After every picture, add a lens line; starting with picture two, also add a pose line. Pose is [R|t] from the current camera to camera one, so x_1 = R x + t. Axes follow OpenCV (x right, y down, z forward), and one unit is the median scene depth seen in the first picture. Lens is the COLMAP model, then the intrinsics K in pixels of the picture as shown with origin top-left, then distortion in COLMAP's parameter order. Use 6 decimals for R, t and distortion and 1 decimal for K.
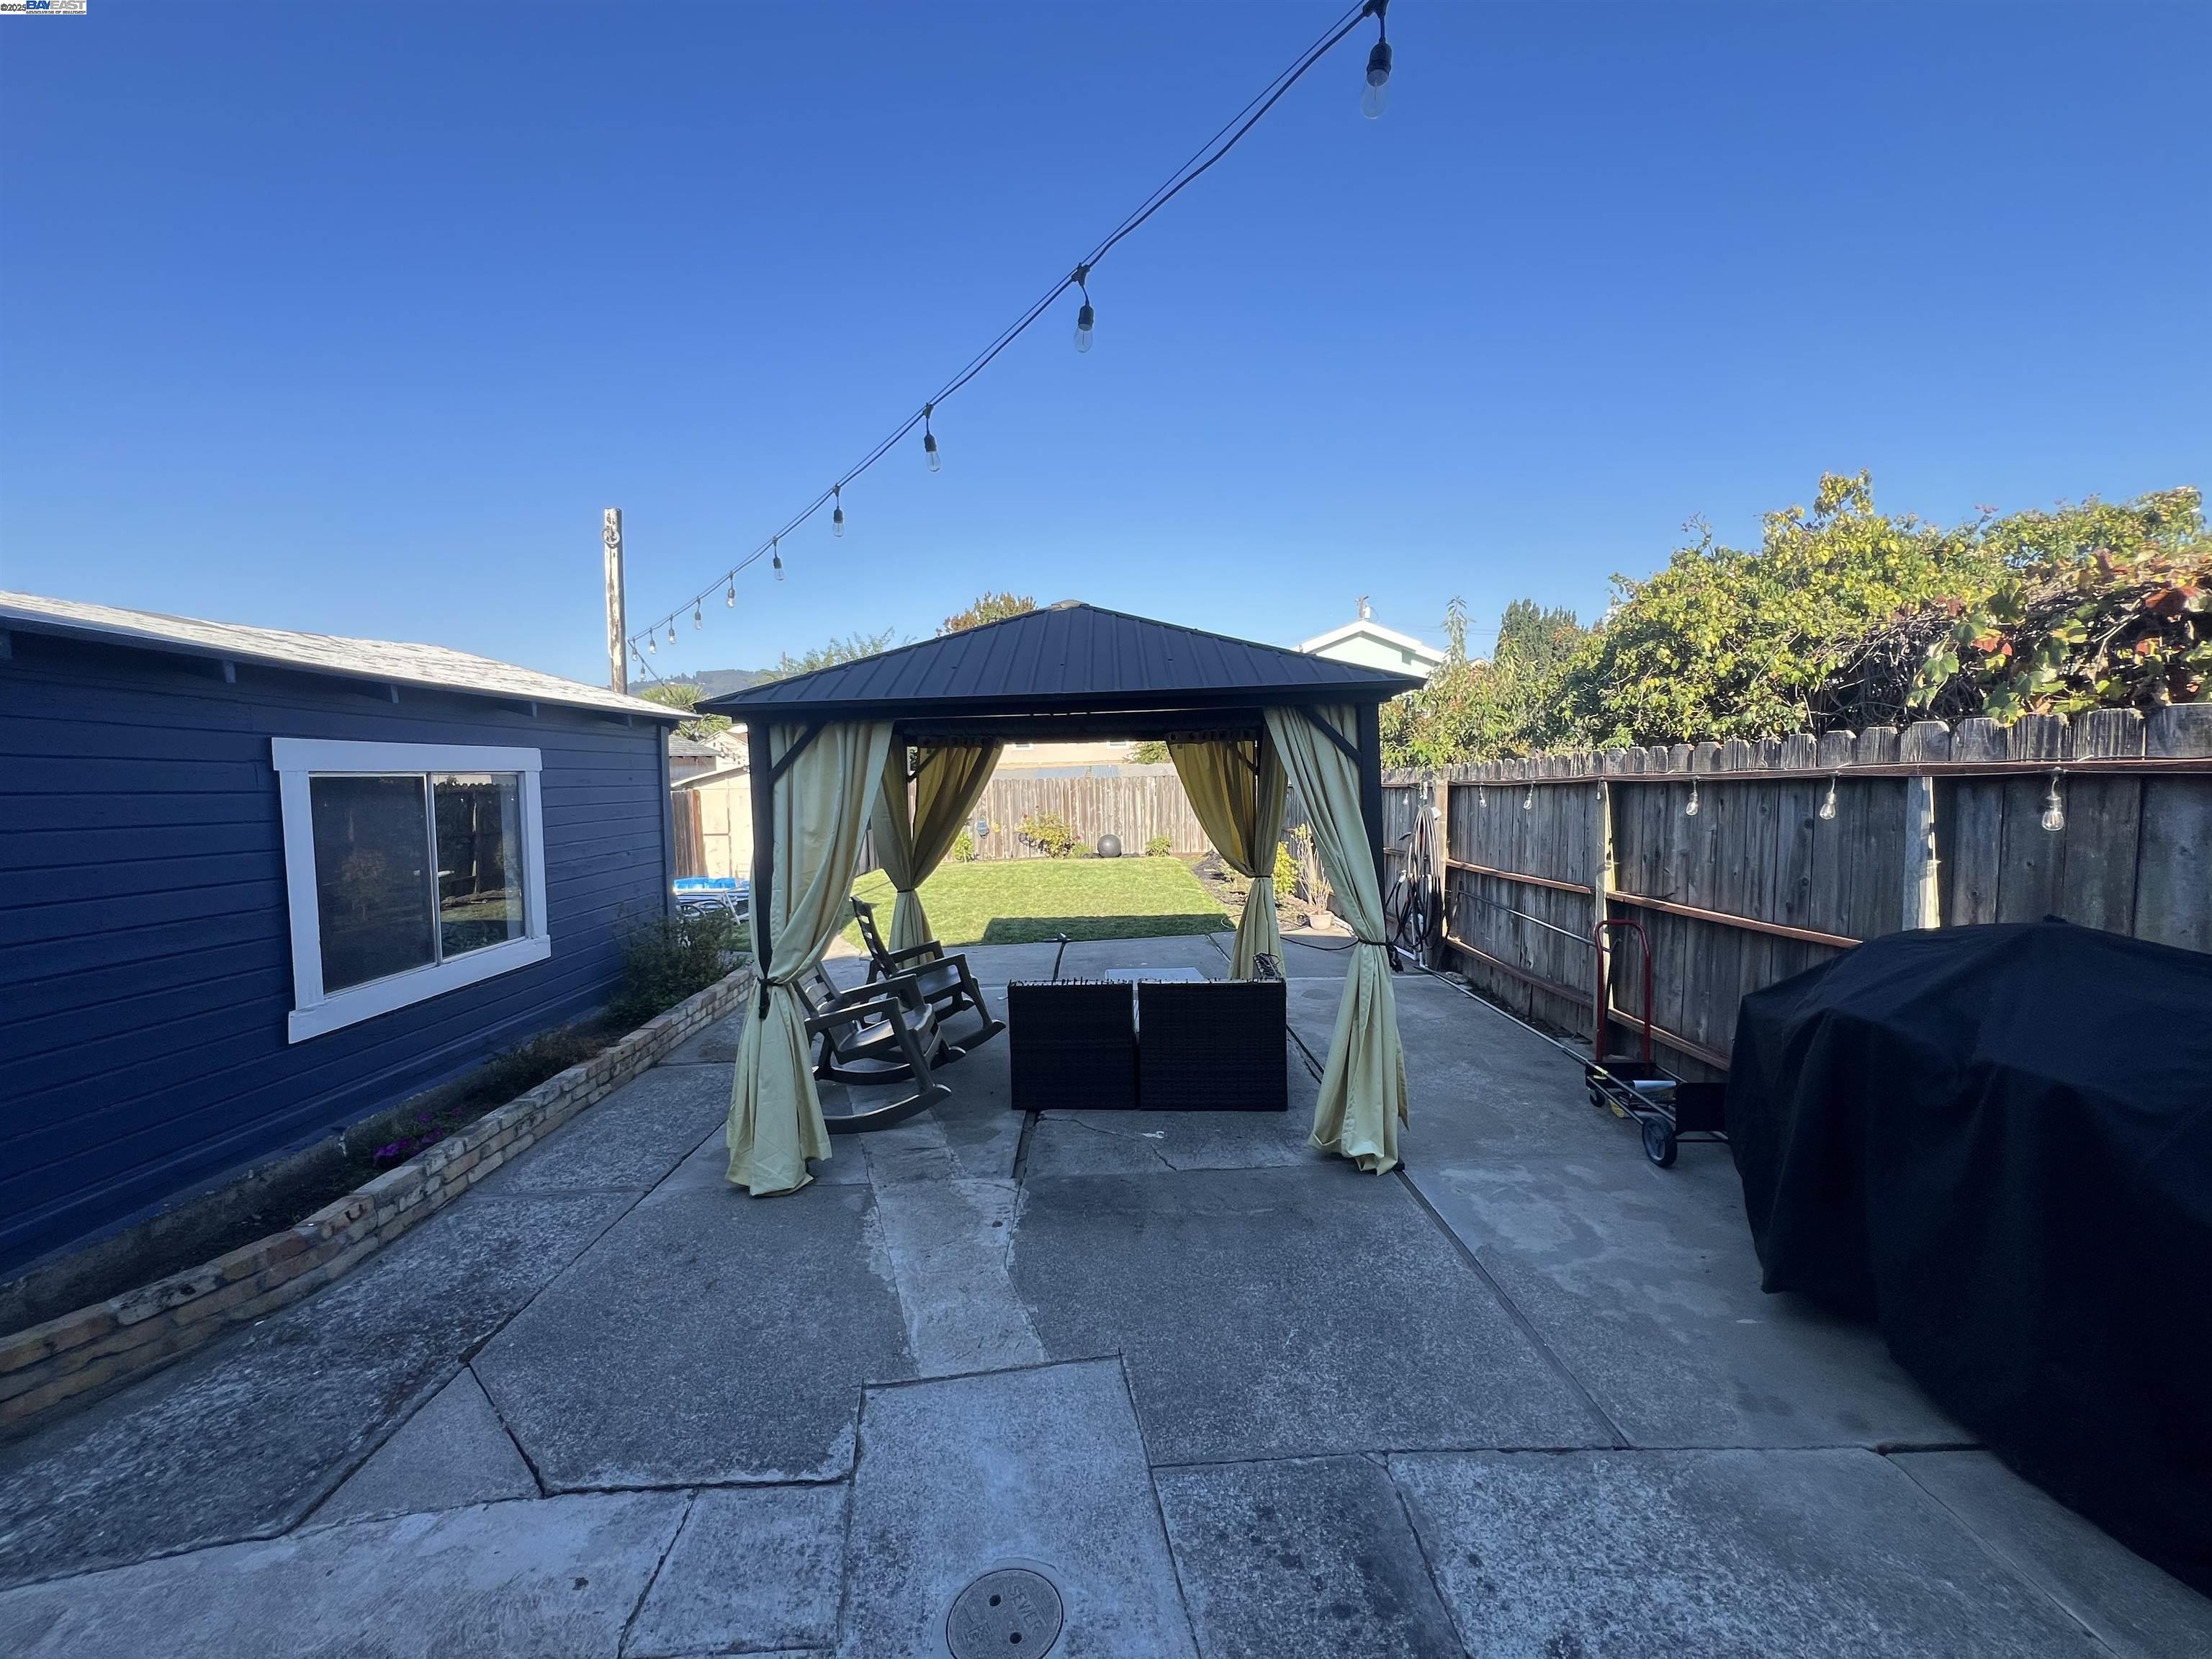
lens RADIAL K [[875.9, 0, 1106.0], [0, 875.9, 829.5], [0, 0, 1]] dist [-0.009094, 0.000060]
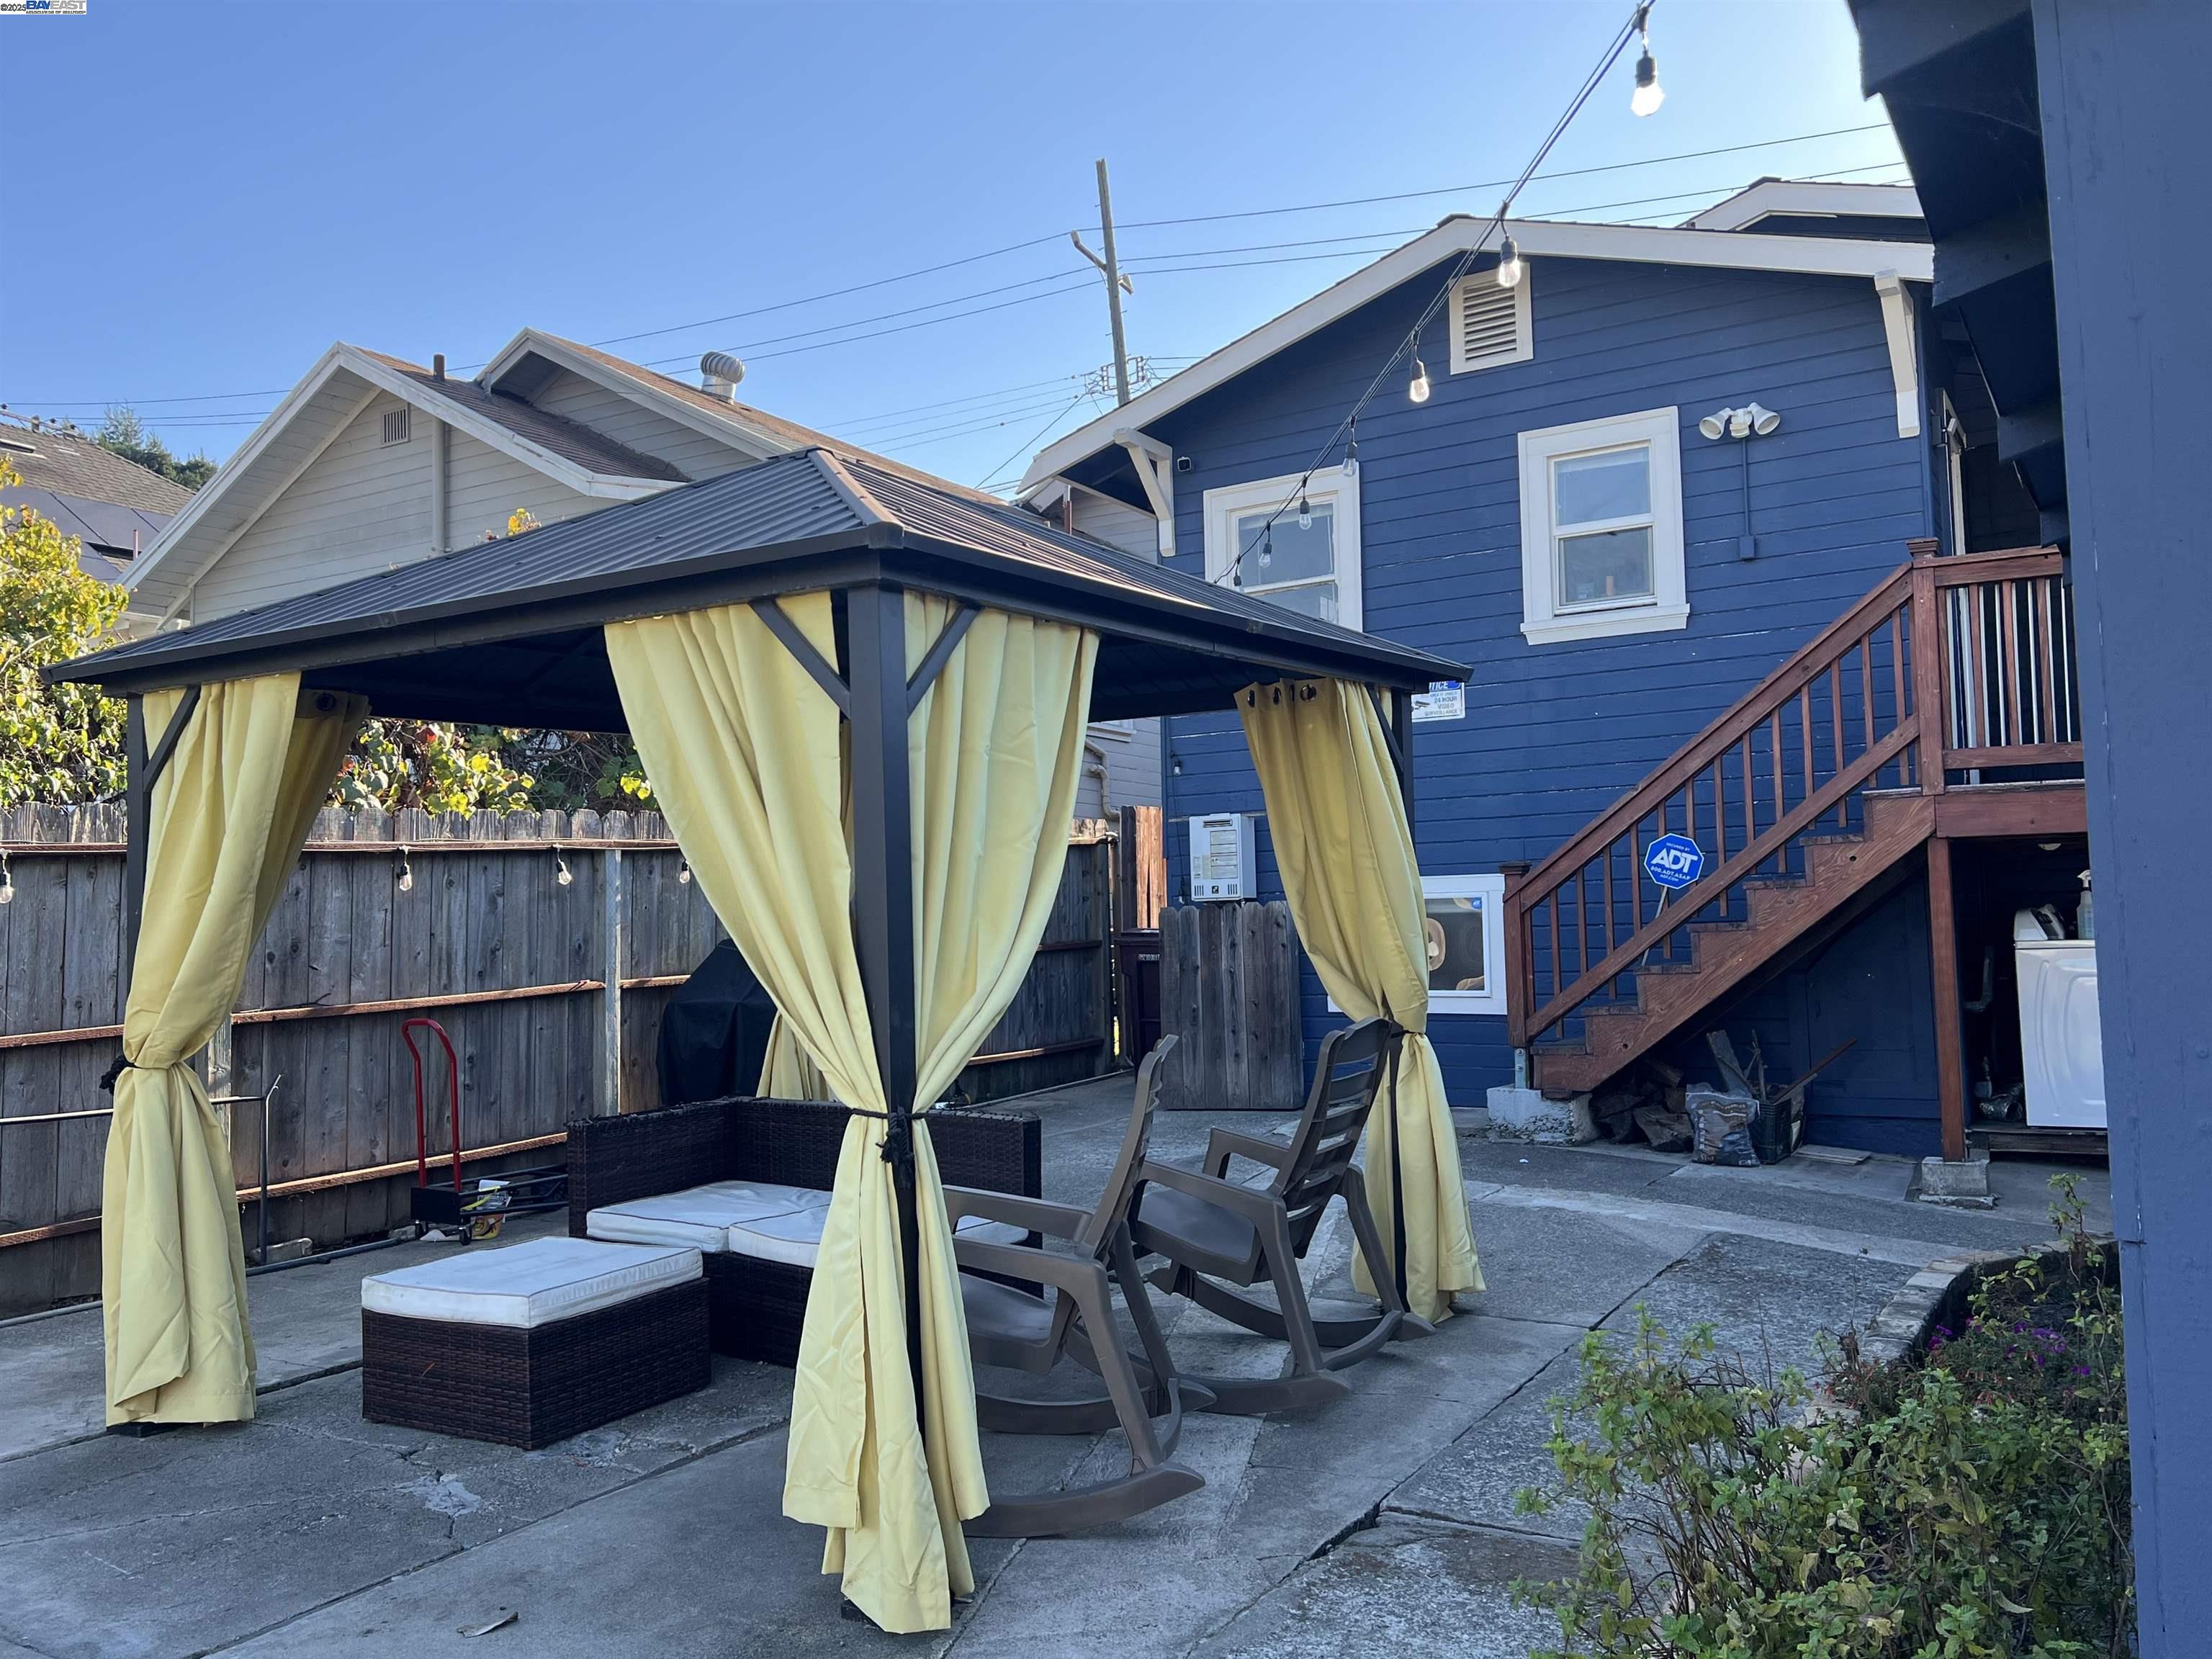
lens RADIAL K [[1789.6, 0, 1106.0], [0, 1789.6, 829.5], [0, 0, 1]] dist [0.060604, -0.074475]
pose [[-0.845313, 0.067425, 0.530000, -0.986372], [0.077432, 0.996992, -0.003334, -0.018017], [-0.528631, 0.038220, -0.847991, 2.379702]]
